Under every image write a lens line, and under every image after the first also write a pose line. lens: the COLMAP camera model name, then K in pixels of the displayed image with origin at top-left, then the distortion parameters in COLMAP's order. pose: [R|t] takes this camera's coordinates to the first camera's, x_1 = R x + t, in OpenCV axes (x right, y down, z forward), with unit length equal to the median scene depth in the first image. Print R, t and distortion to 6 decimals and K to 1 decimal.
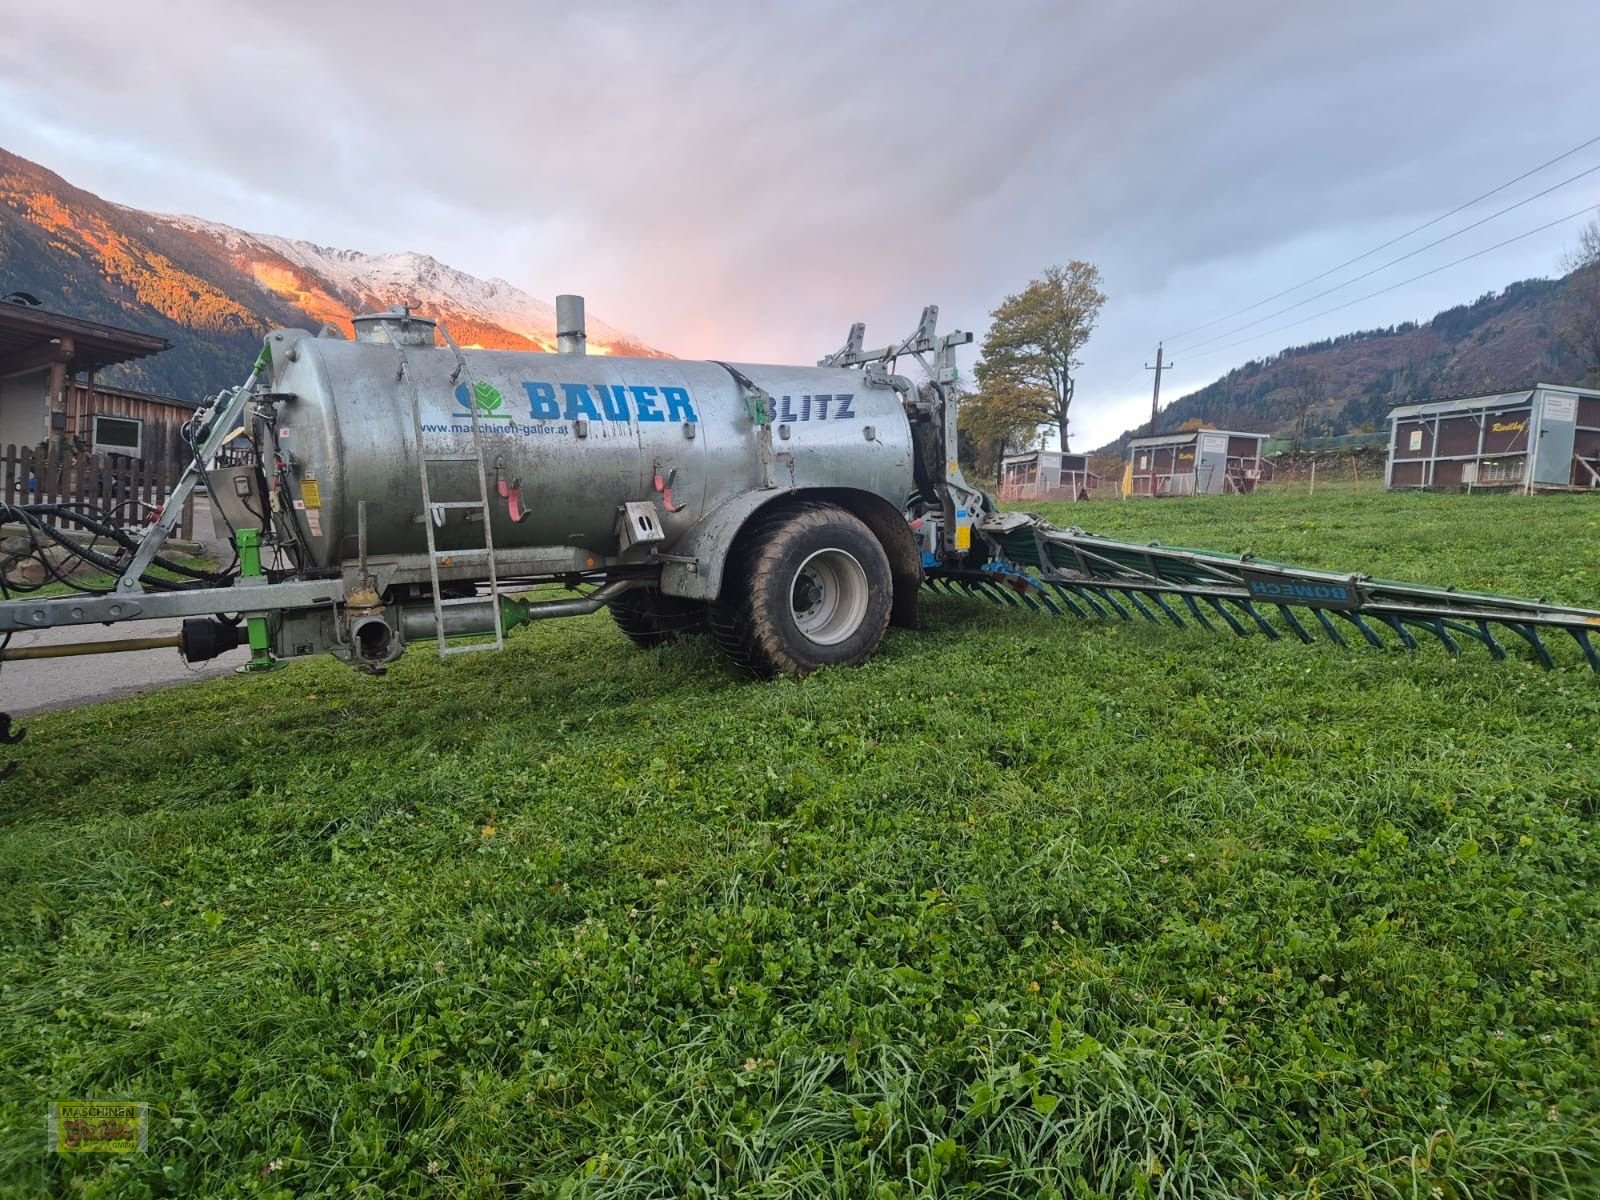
lens RADIAL K [[1078.1, 0, 800.0], [0, 1078.1, 600.0], [0, 0, 1]] dist [0.086151, -0.078770]
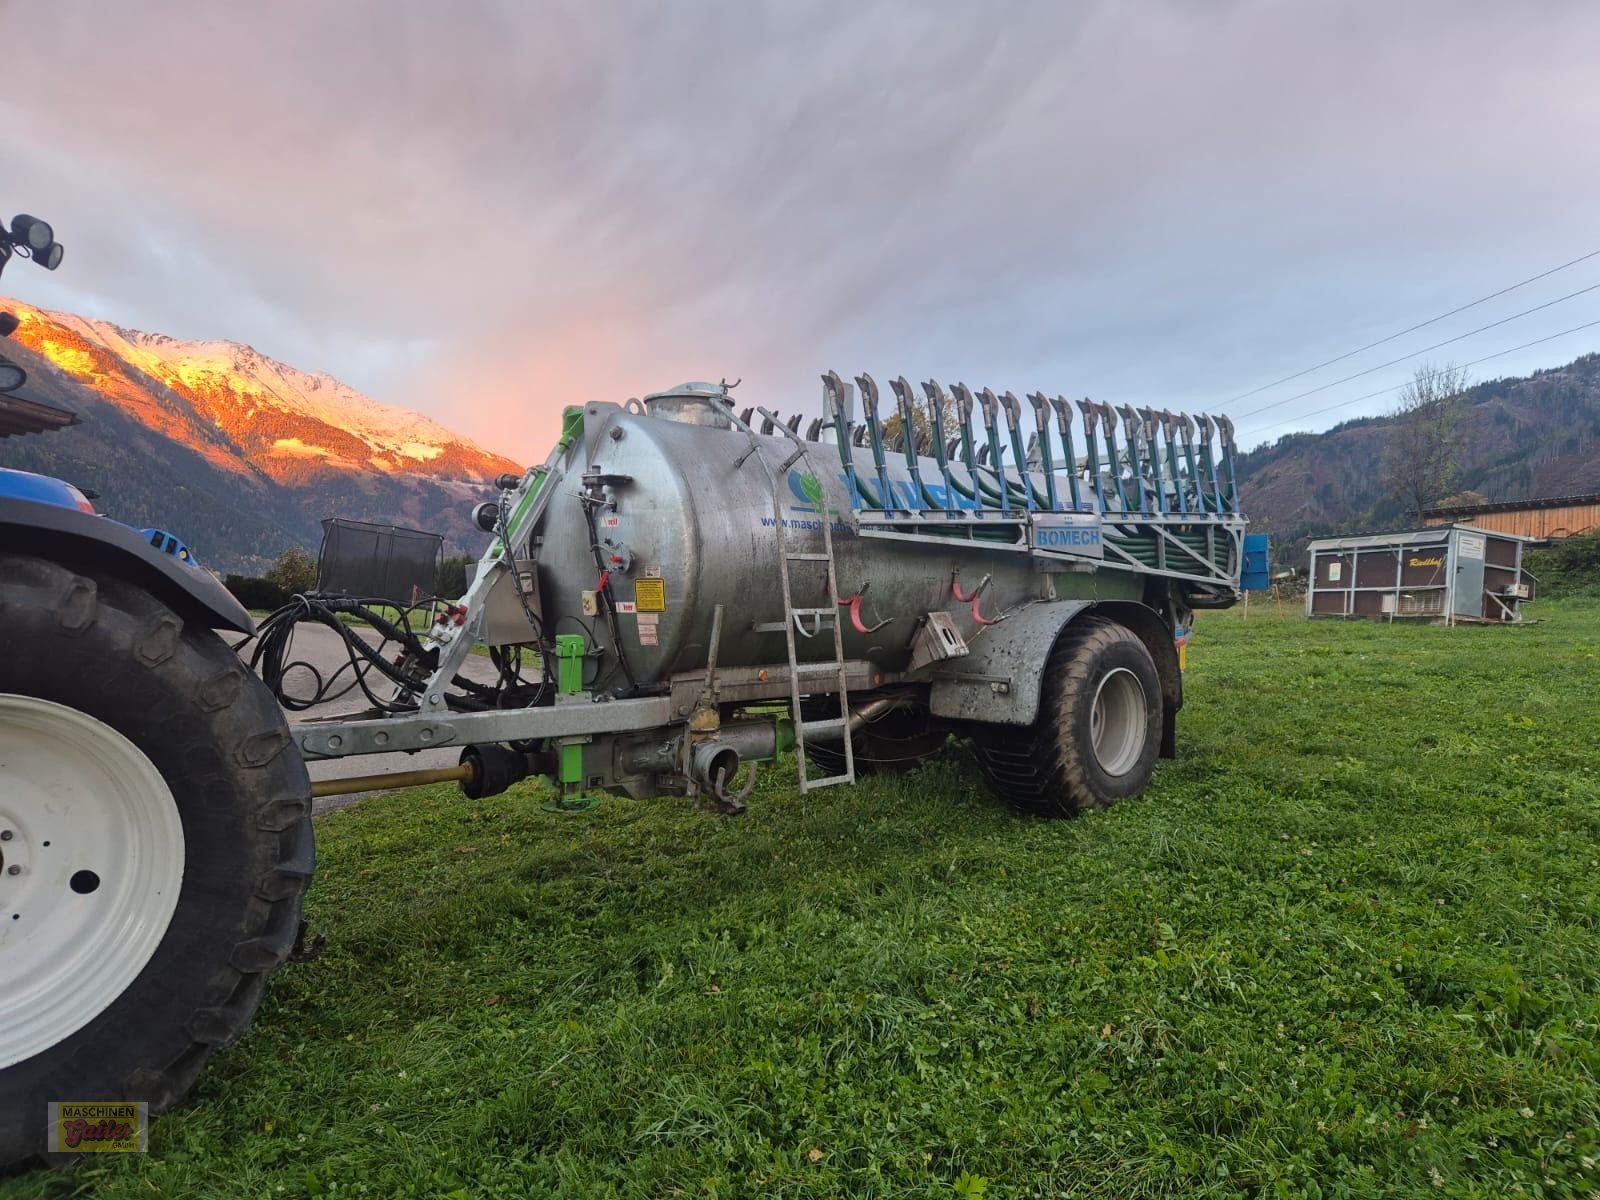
lens RADIAL K [[1078.1, 0, 800.0], [0, 1078.1, 600.0], [0, 0, 1]] dist [0.086151, -0.078770]
pose [[0.986751, 0.027840, 0.159834, -0.134413], [-0.011343, 0.994595, -0.103214, -0.002603], [-0.161844, 0.100033, 0.981733, 0.049141]]
